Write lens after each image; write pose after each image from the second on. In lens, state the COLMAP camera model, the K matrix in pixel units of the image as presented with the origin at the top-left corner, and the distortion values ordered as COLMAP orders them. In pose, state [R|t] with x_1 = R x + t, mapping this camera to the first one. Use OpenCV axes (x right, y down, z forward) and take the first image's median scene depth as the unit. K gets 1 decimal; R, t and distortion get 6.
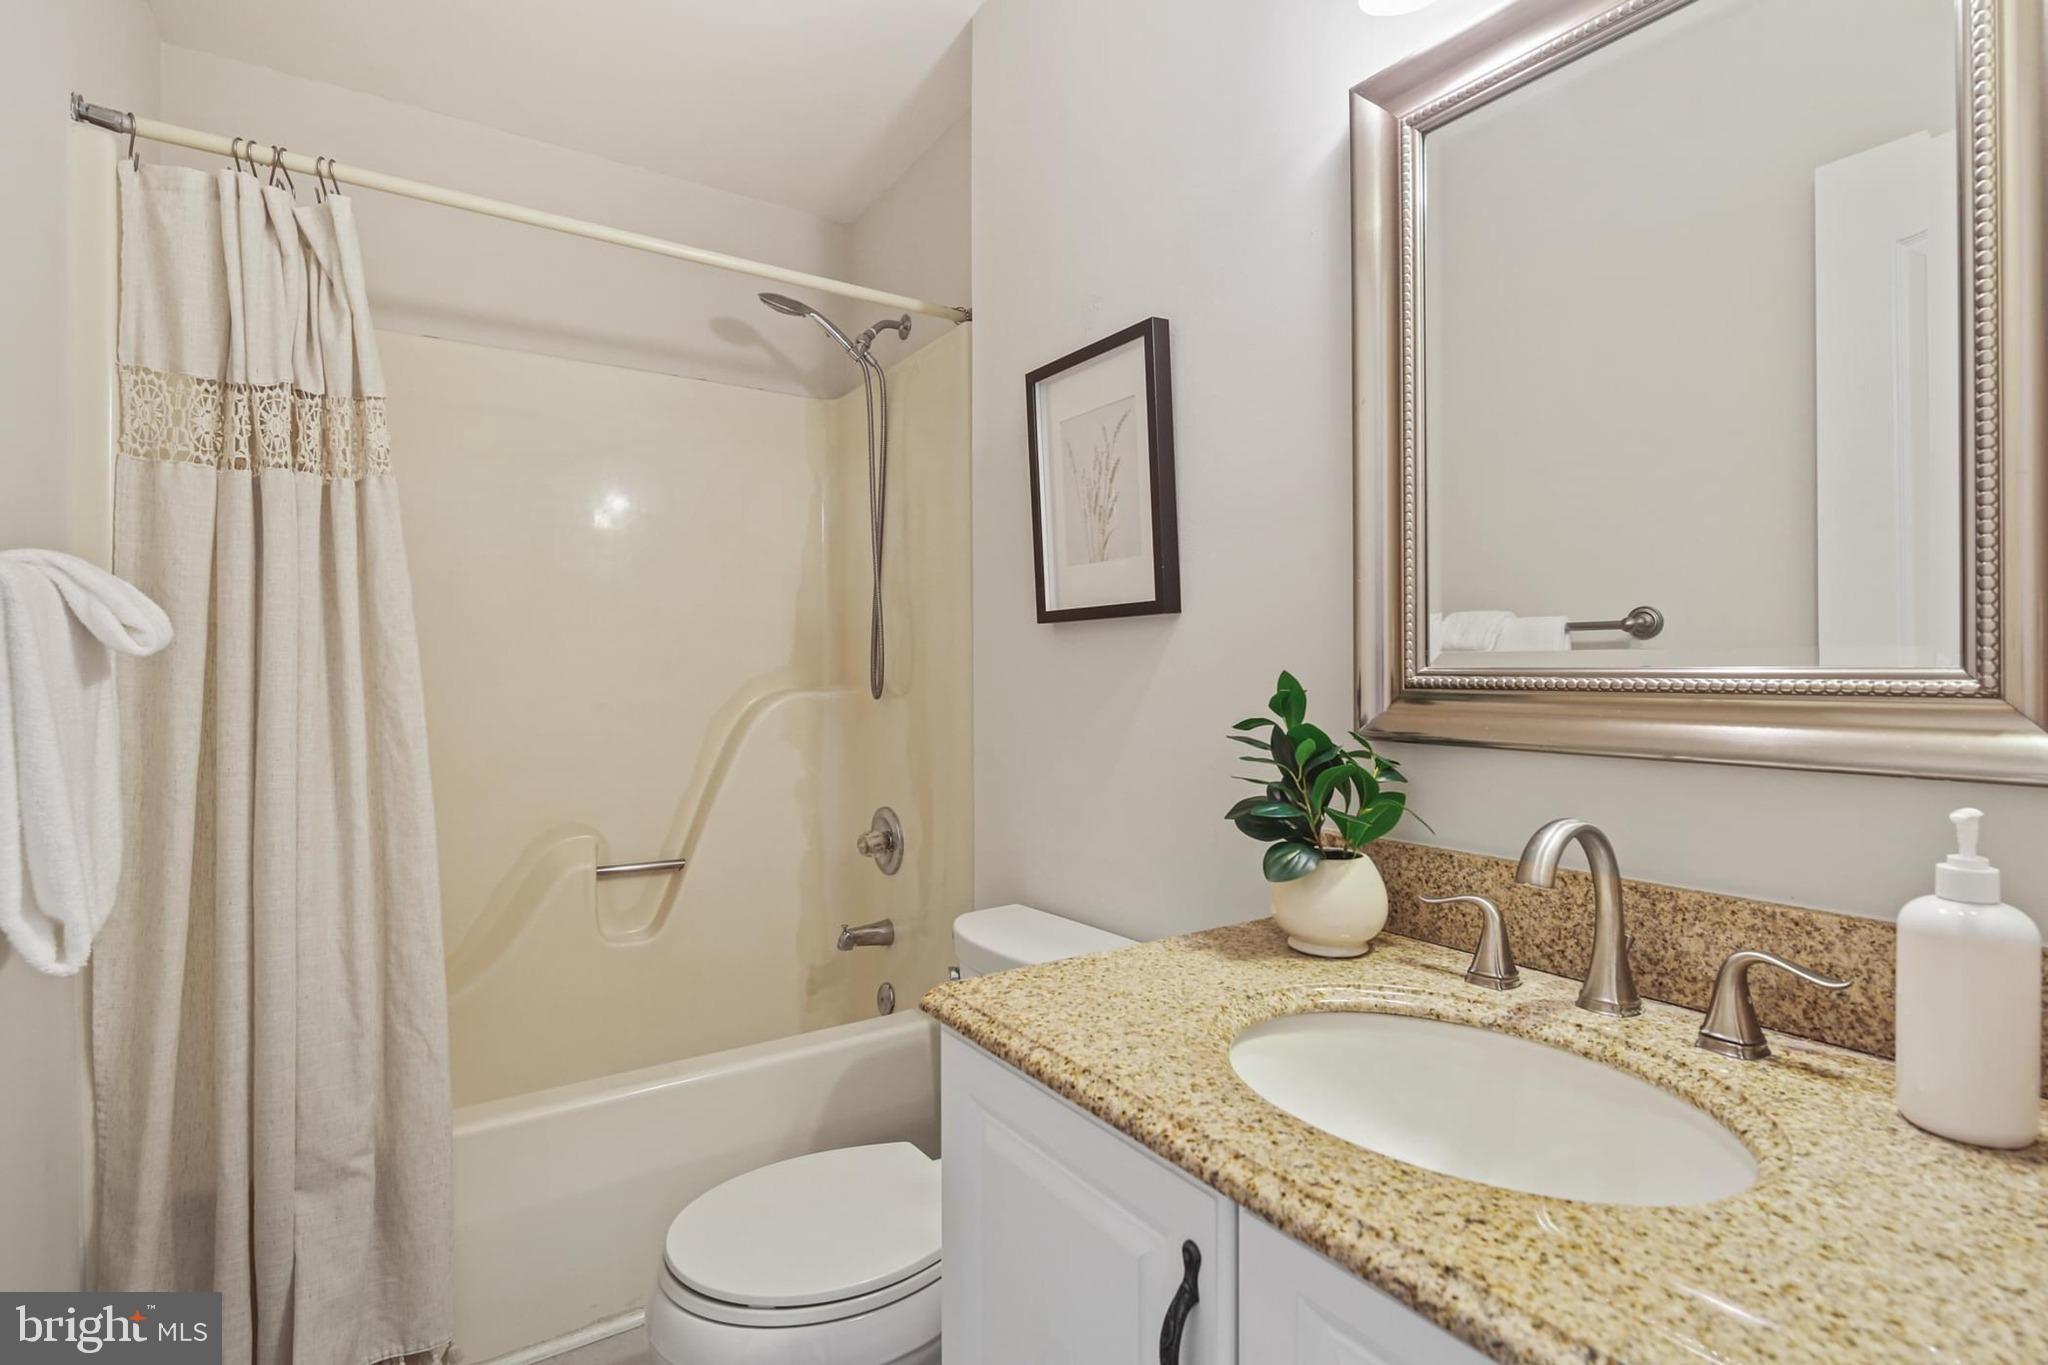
lens RADIAL K [[986.7, 0, 1029.5], [0, 986.7, 673.9], [0, 0, 1]] dist [-0.000267, -0.001695]
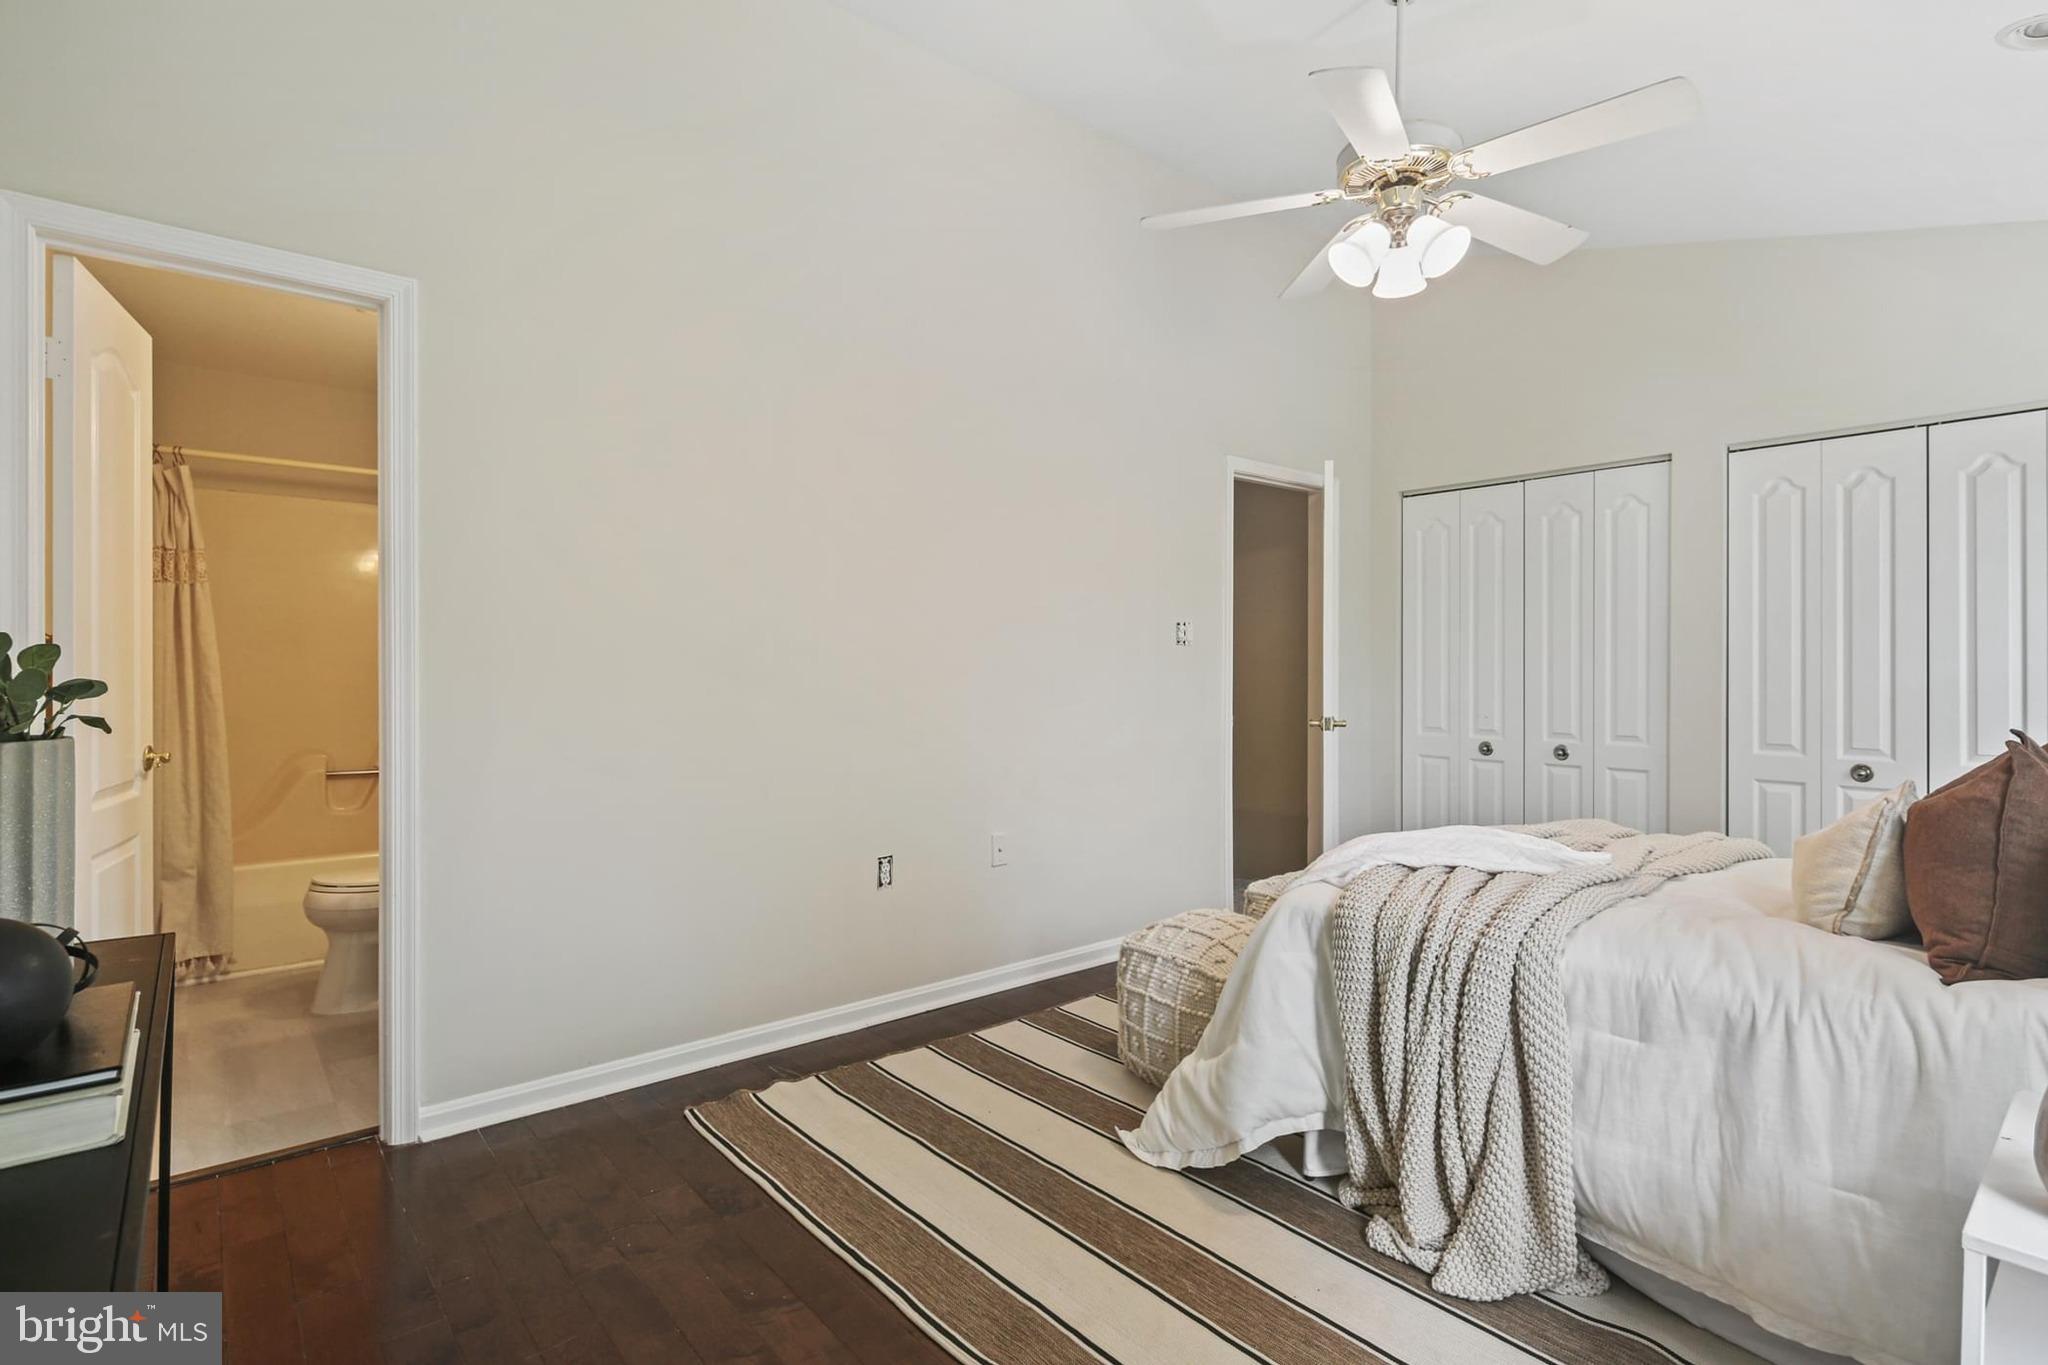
lens RADIAL K [[986.7, 0, 1029.5], [0, 986.7, 673.9], [0, 0, 1]] dist [-0.000267, -0.001695]
pose [[0.993651, 0.003169, 0.112461, 1.037728], [-0.002403, 0.999973, -0.006951, 0.027550], [-0.112480, 0.006637, 0.993632, -1.553644]]
